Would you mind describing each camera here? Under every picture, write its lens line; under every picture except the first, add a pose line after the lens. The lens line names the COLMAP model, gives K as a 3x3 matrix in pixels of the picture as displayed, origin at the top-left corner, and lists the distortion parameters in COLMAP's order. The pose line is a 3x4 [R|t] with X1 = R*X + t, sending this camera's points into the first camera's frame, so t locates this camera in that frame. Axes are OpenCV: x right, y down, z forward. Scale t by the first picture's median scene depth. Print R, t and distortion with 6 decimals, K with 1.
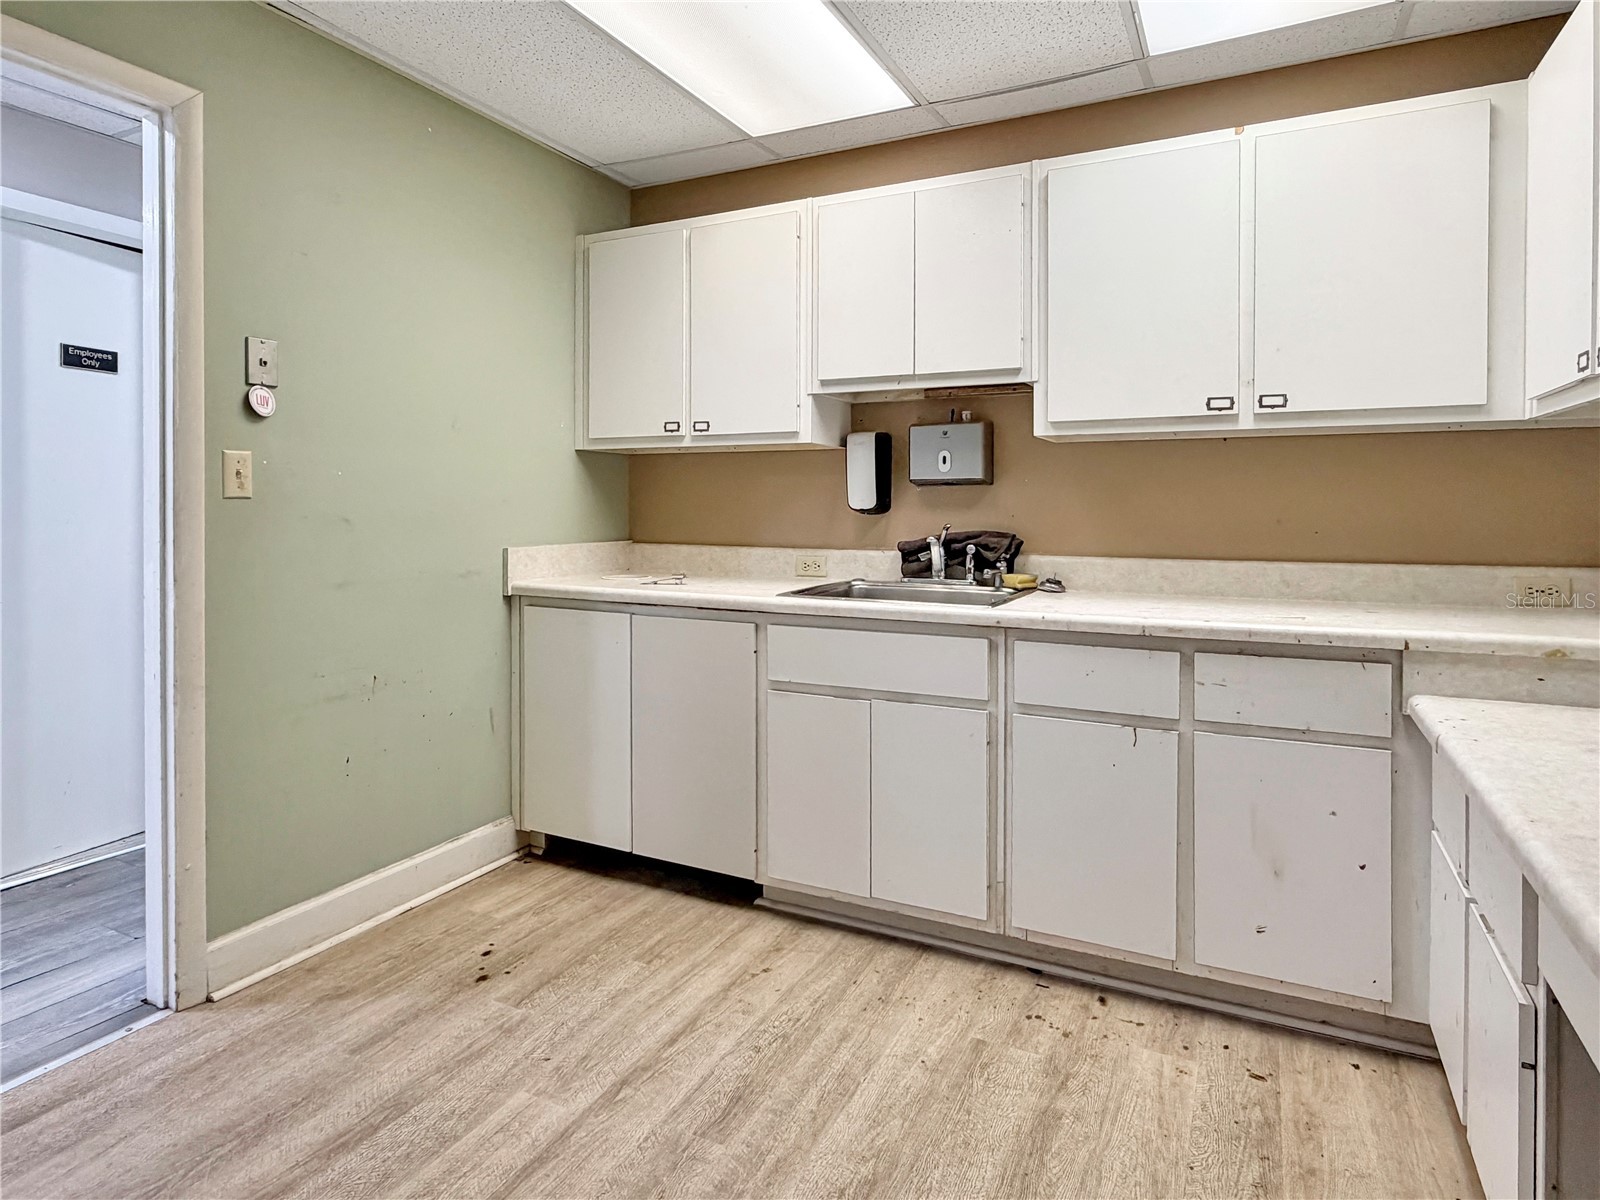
lens RADIAL K [[910.8, 0, 802.2], [0, 910.8, 504.7], [0, 0, 1]] dist [-0.005729, 0.002800]
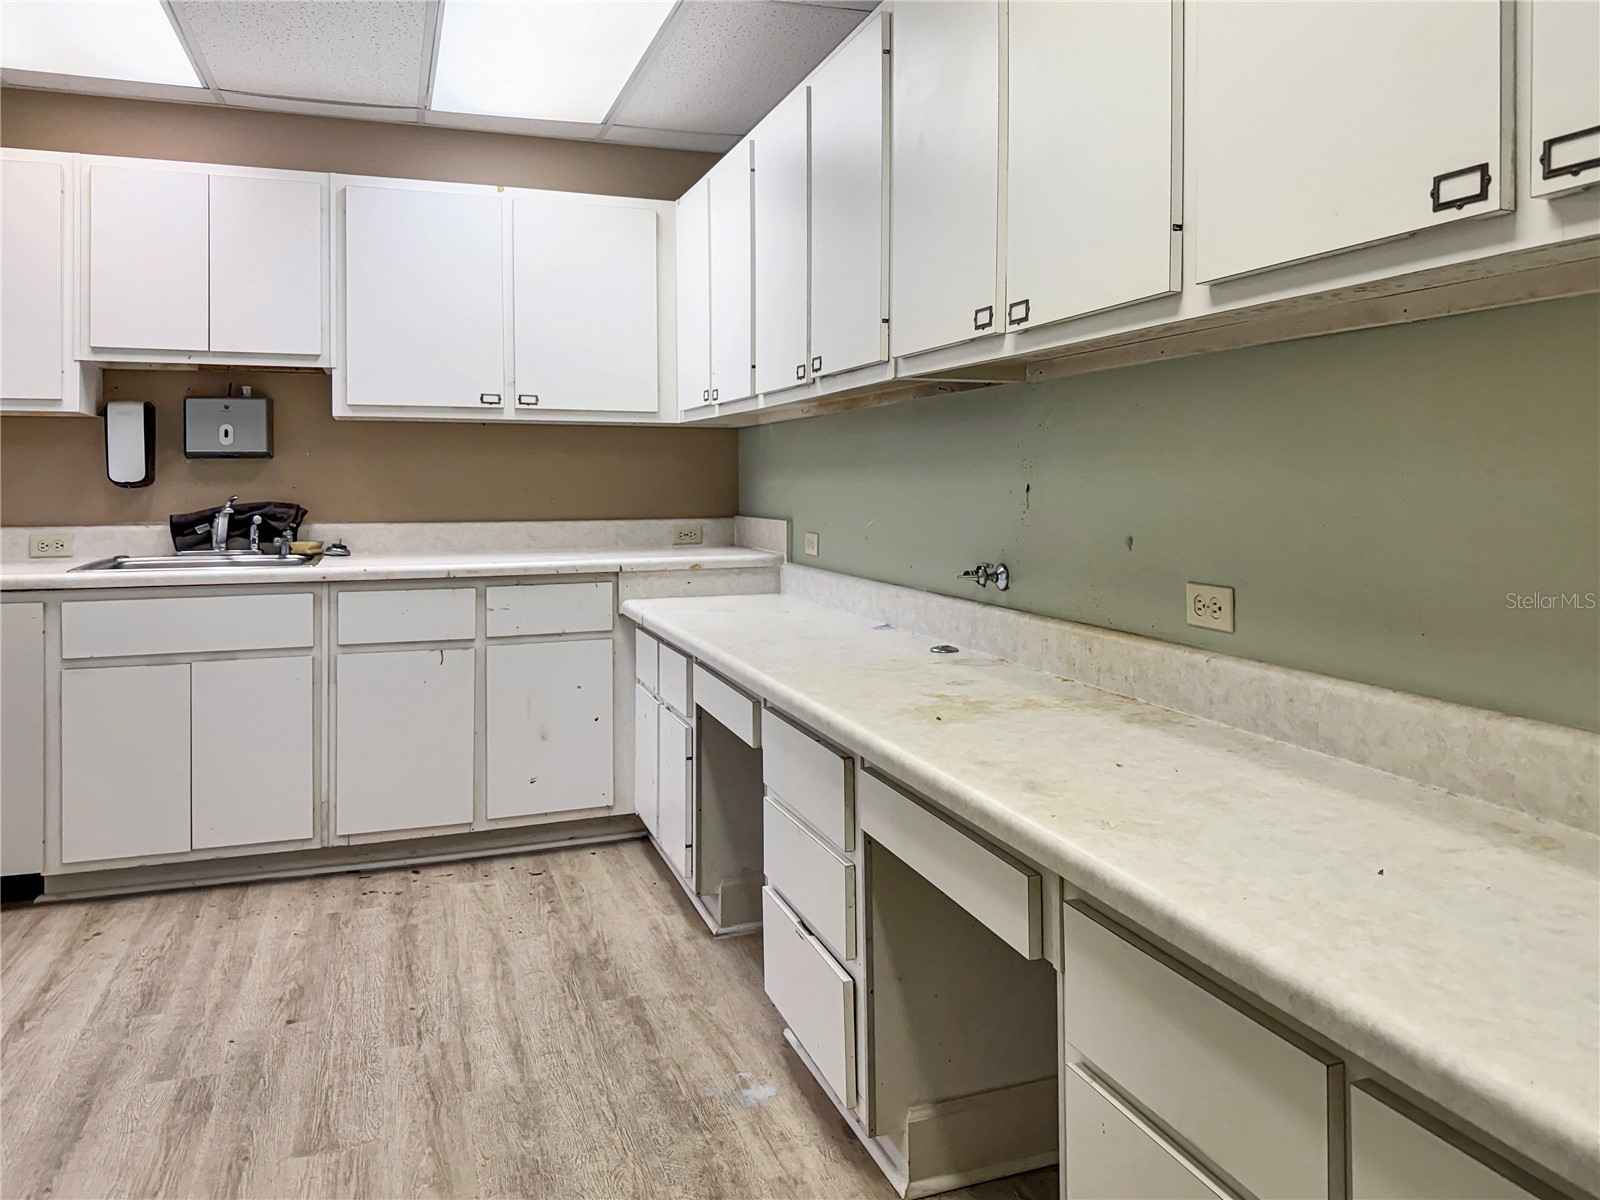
lens RADIAL K [[1196.9, 0, 804.9], [0, 1196.9, 537.1], [0, 0, 1]] dist [0.293767, -0.319537]
pose [[0.700733, -0.041238, 0.712230, -0.454690], [0.006676, 0.998663, 0.051254, -0.000601], [-0.713392, -0.031161, 0.700072, -0.520927]]
